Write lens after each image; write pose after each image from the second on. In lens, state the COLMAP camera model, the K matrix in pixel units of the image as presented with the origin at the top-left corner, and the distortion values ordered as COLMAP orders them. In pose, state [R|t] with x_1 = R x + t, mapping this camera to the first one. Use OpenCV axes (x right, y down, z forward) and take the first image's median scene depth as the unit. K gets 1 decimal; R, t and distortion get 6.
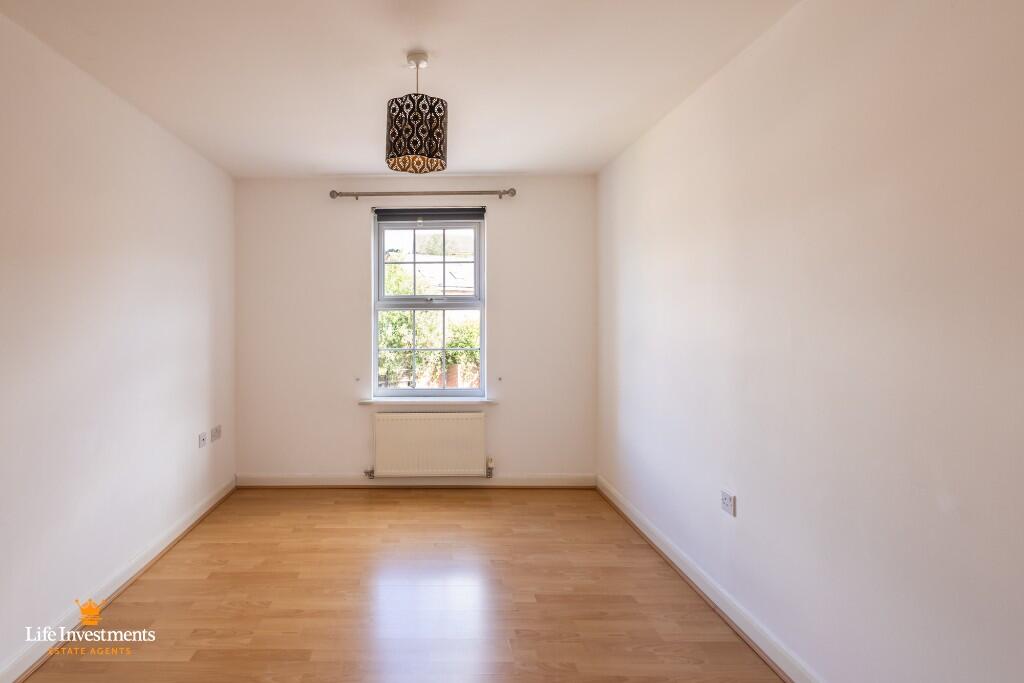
lens RADIAL K [[538.9, 0, 511.9], [0, 538.9, 304.5], [0, 0, 1]] dist [0.022037, -0.000025]
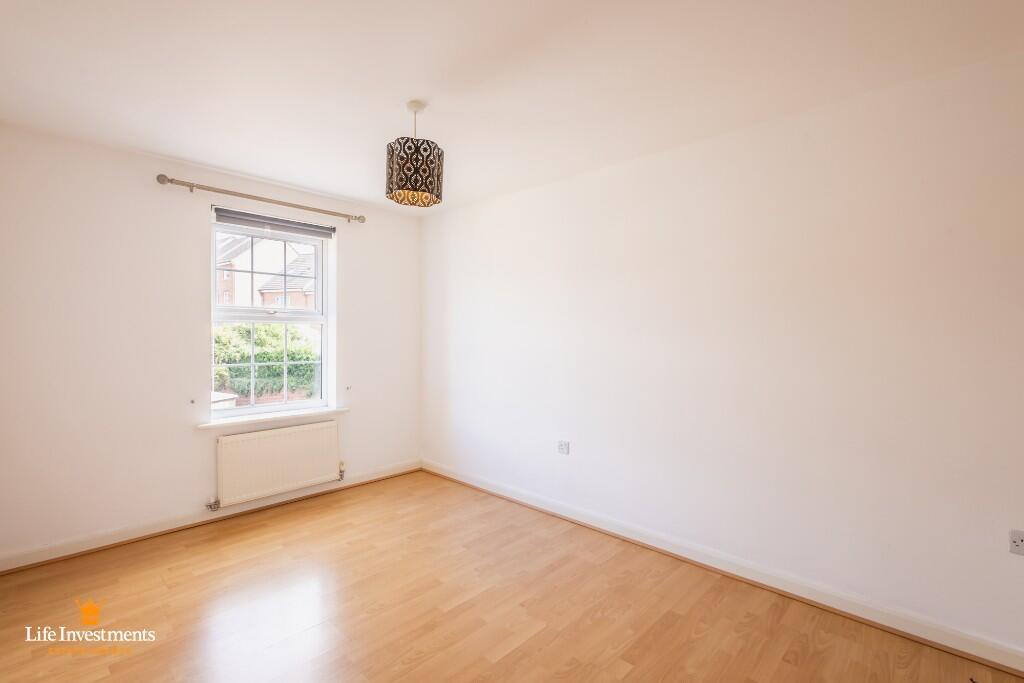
lens RADIAL K [[482.3, 0, 514.2], [0, 482.3, 326.2], [0, 0, 1]] dist [0.016532, -0.000298]
pose [[0.653679, 0.023007, 0.756422, -0.558643], [-0.030195, 0.999535, -0.004308, 0.007042], [-0.756169, -0.020024, 0.654069, 0.112391]]
